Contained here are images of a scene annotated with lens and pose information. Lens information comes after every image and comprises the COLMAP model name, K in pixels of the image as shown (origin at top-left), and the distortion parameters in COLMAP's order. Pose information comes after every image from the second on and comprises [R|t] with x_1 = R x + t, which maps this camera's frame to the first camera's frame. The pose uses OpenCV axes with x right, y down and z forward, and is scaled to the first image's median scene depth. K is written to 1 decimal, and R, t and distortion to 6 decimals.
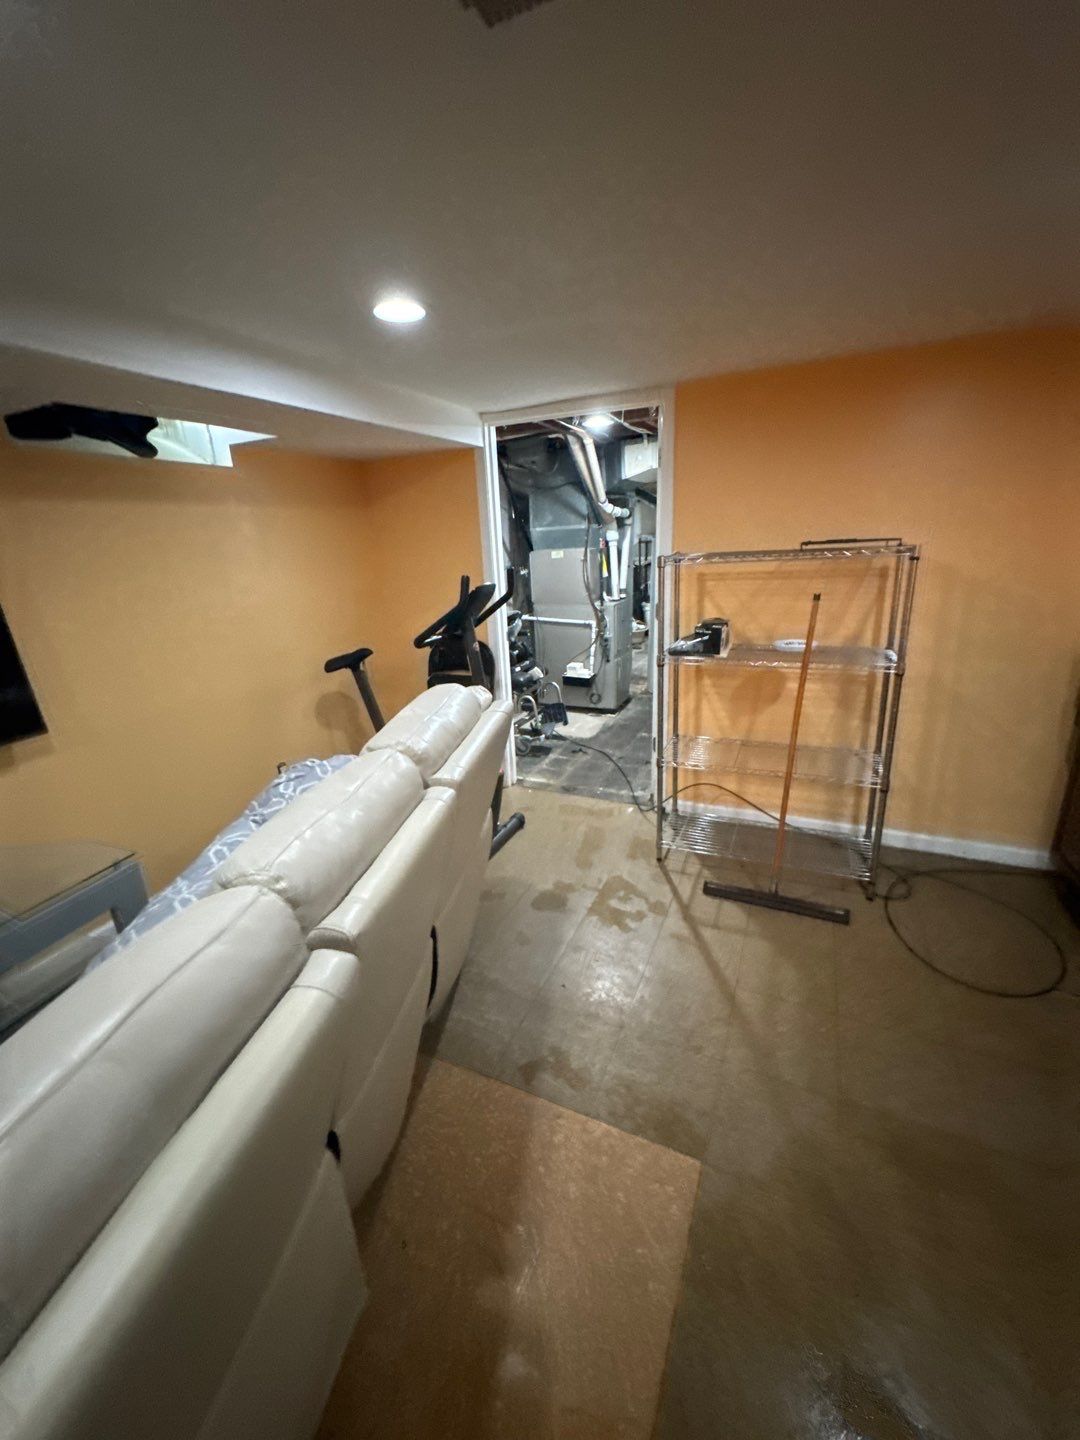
lens RADIAL K [[576.8, 0, 539.6], [0, 576.8, 719.6], [0, 0, 1]] dist [-0.007414, 0.000909]
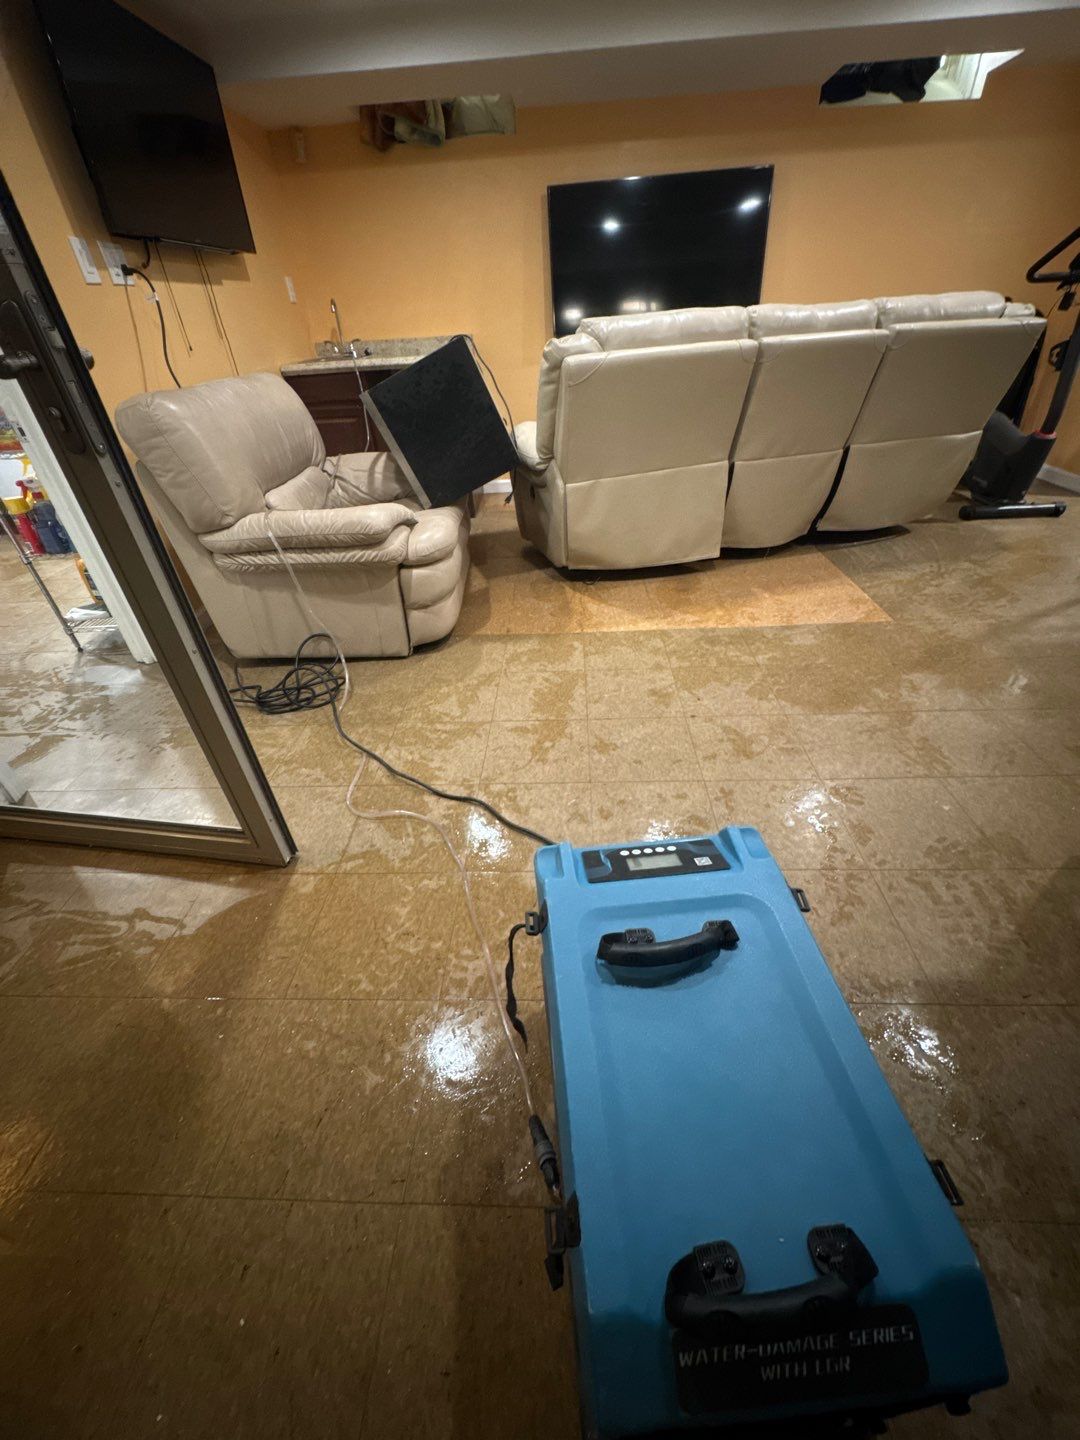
lens RADIAL K [[576.8, 0, 540.1], [0, 576.8, 724.0], [0, 0, 1]] dist [-0.007414, 0.000909]
pose [[0.381315, 0.559686, -0.735765, 0.592916], [-0.248825, 0.828665, 0.501399, 0.217749], [0.890329, -0.008114, 0.455246, -0.279794]]
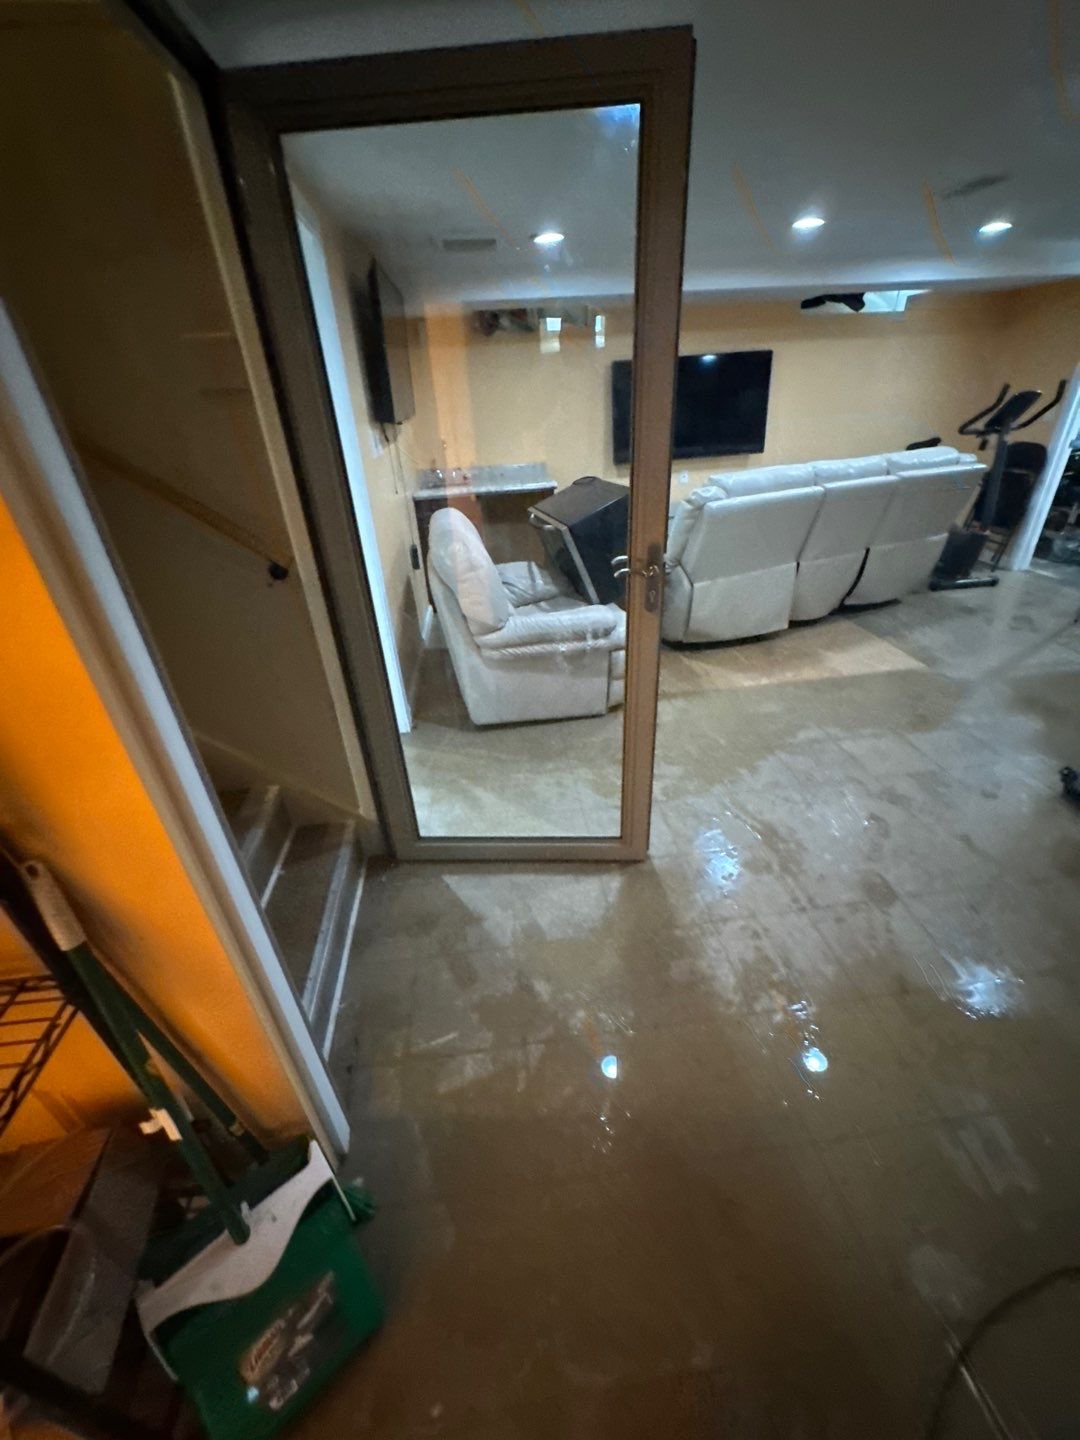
lens RADIAL K [[576.8, 0, 544.5], [0, 576.8, 720.4], [0, 0, 1]] dist [-0.007414, 0.000909]
pose [[0.511684, 0.443530, -0.735840, 0.612504], [-0.235962, 0.896063, 0.376022, 0.221215], [0.826136, -0.018774, 0.563157, -0.738740]]
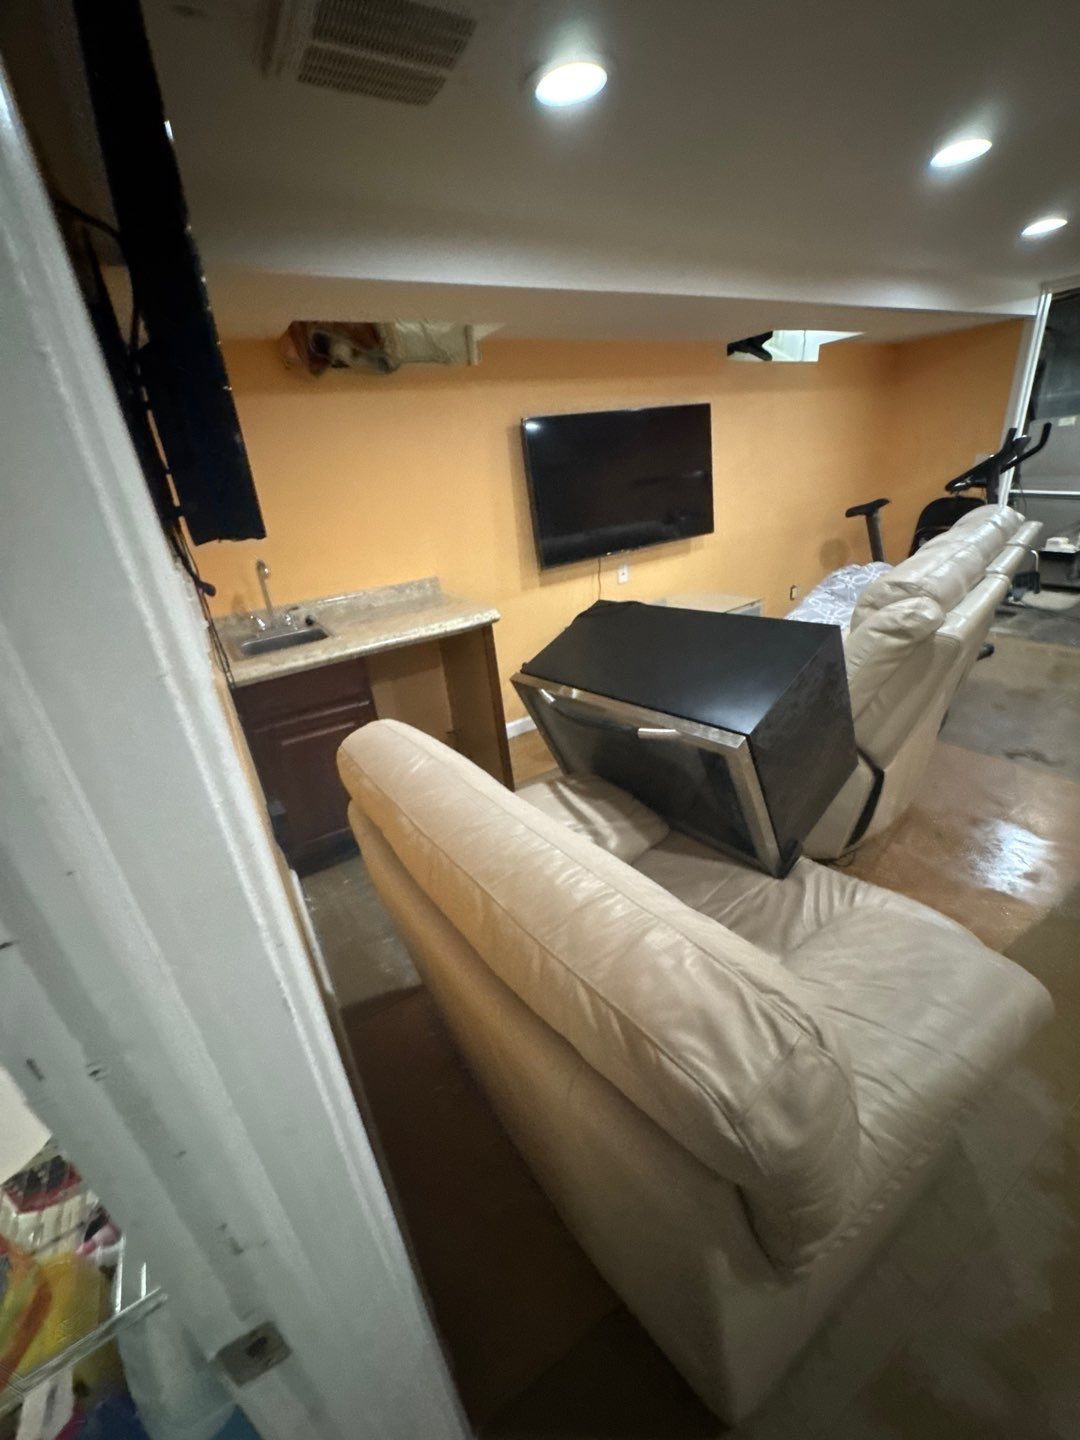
lens RADIAL K [[576.8, 0, 541.2], [0, 576.8, 721.7], [0, 0, 1]] dist [-0.007414, 0.000909]
pose [[0.827284, 0.195372, -0.526717, -0.154649], [-0.113958, 0.976448, 0.183201, 0.217646], [0.550105, -0.091535, 0.830064, -0.557122]]
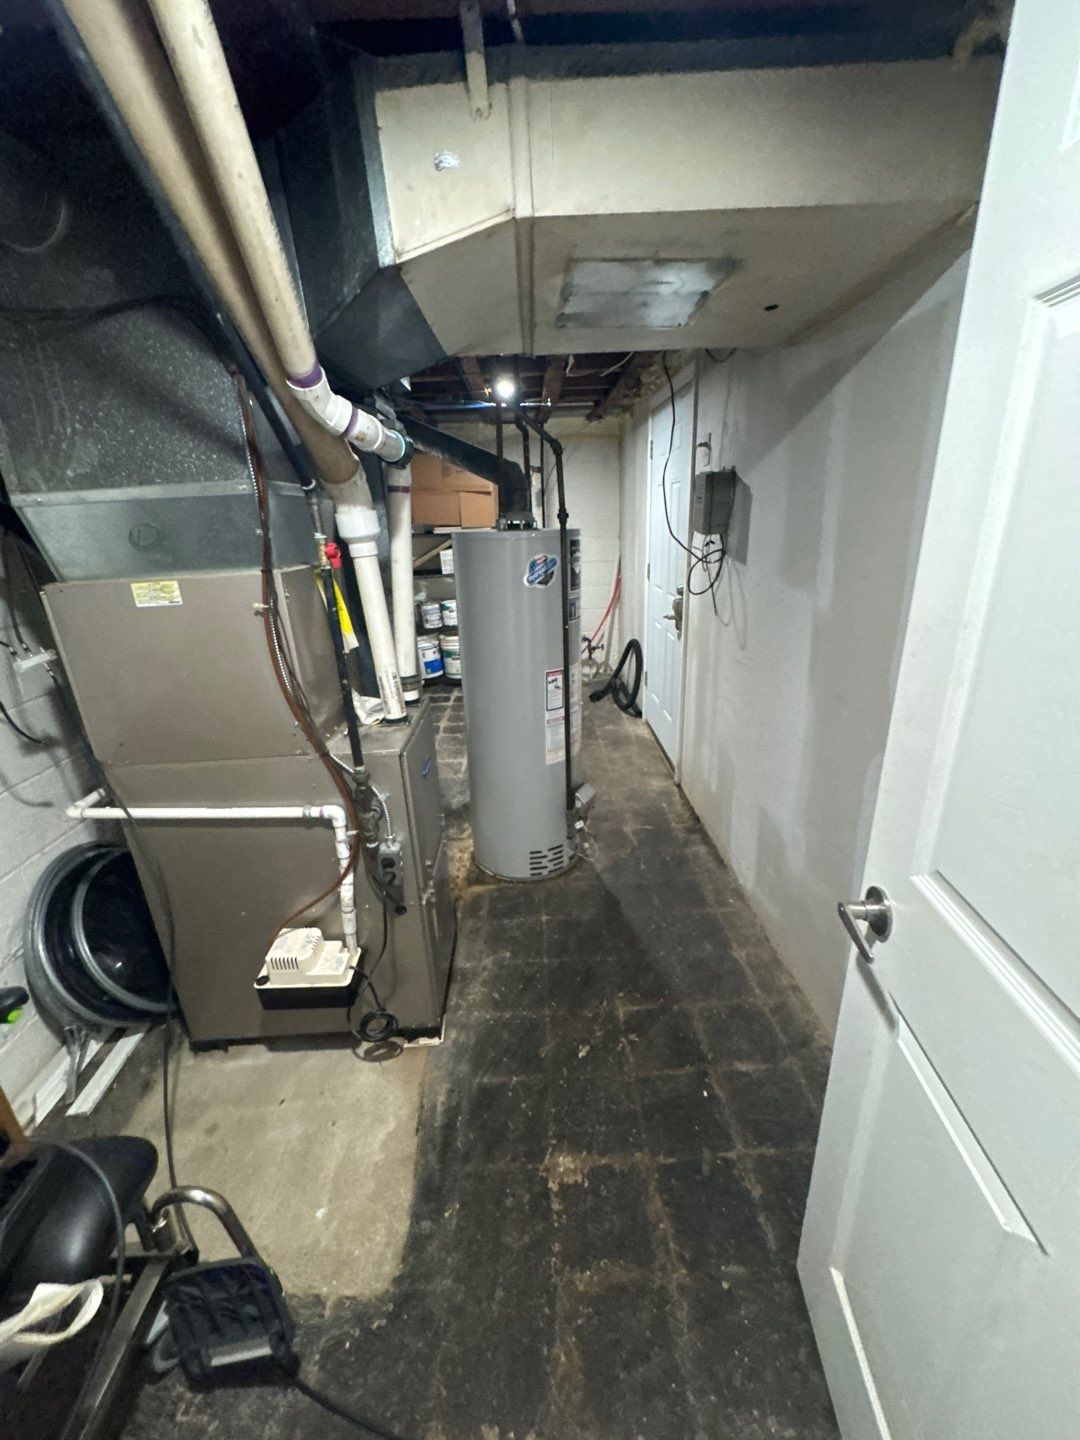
lens RADIAL K [[576.8, 0, 540.4], [0, 576.8, 718.1], [0, 0, 1]] dist [-0.007414, 0.000909]
pose [[0.901417, -0.142921, 0.408682, 0.118740], [0.134840, 0.989670, 0.048689, -0.350723], [-0.411419, 0.011217, 0.911377, 1.097753]]
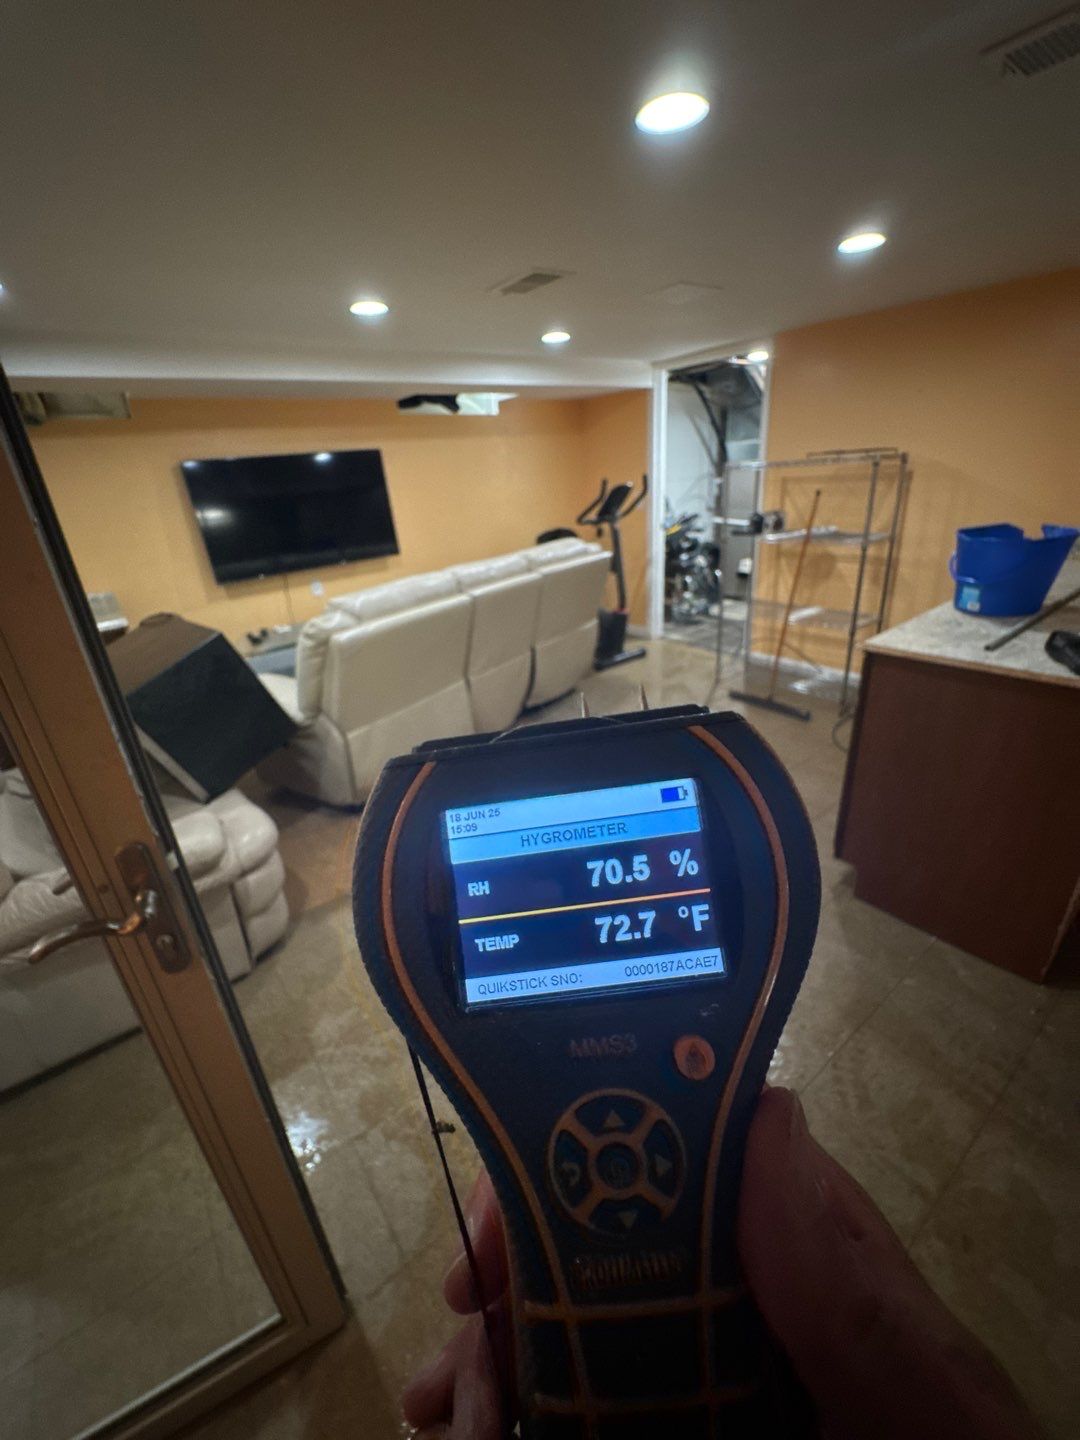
lens RADIAL K [[576.8, 0, 545.3], [0, 576.8, 725.6], [0, 0, 1]] dist [-0.007414, 0.000909]
pose [[0.882710, 0.181131, -0.433607, 0.445166], [-0.118627, 0.978734, 0.167355, 0.148225], [0.454699, -0.096289, 0.885425, -0.484141]]
